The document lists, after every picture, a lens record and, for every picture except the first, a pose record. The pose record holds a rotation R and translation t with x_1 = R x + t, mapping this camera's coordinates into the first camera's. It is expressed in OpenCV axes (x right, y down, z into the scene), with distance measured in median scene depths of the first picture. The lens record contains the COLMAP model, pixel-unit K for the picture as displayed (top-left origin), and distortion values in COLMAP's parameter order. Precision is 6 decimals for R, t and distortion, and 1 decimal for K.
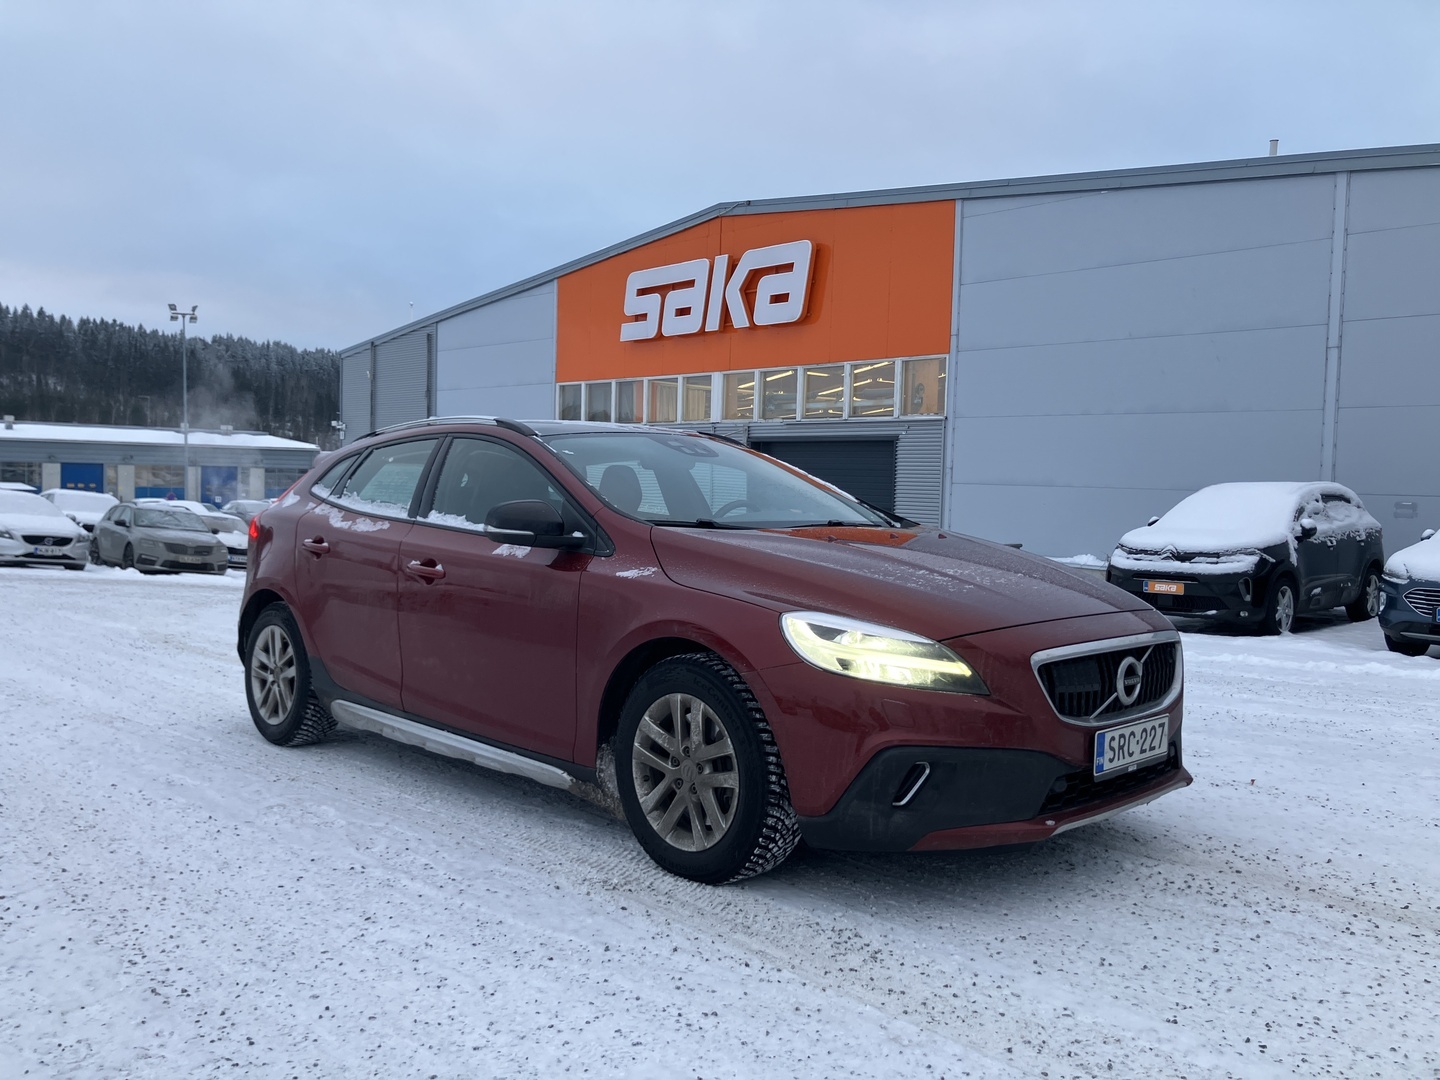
lens RADIAL K [[1177.7, 0, 717.0], [0, 1177.7, 538.3], [0, 0, 1]] dist [0.022951, -0.023299]
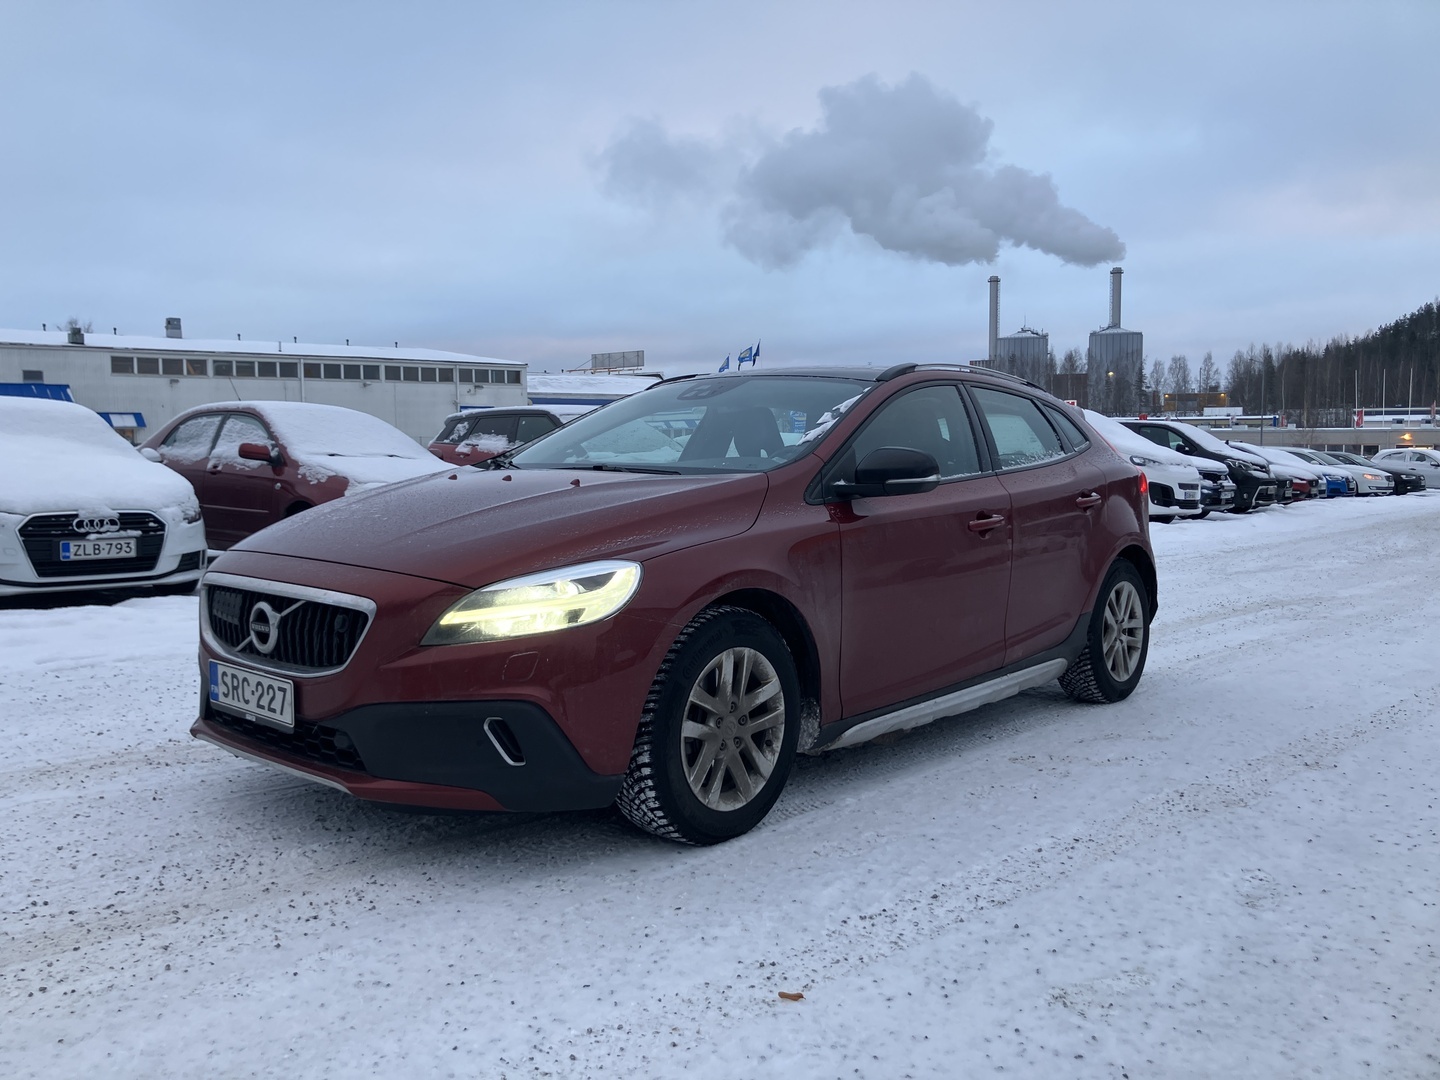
lens RADIAL K [[1177.7, 0, 719.4], [0, 1177.7, 541.9], [0, 0, 1]] dist [0.022951, -0.023299]
pose [[0.075045, 0.067255, -0.994910, 1.297647], [-0.039020, 0.997157, 0.064464, -0.020666], [0.996416, 0.033984, 0.077456, 1.283291]]
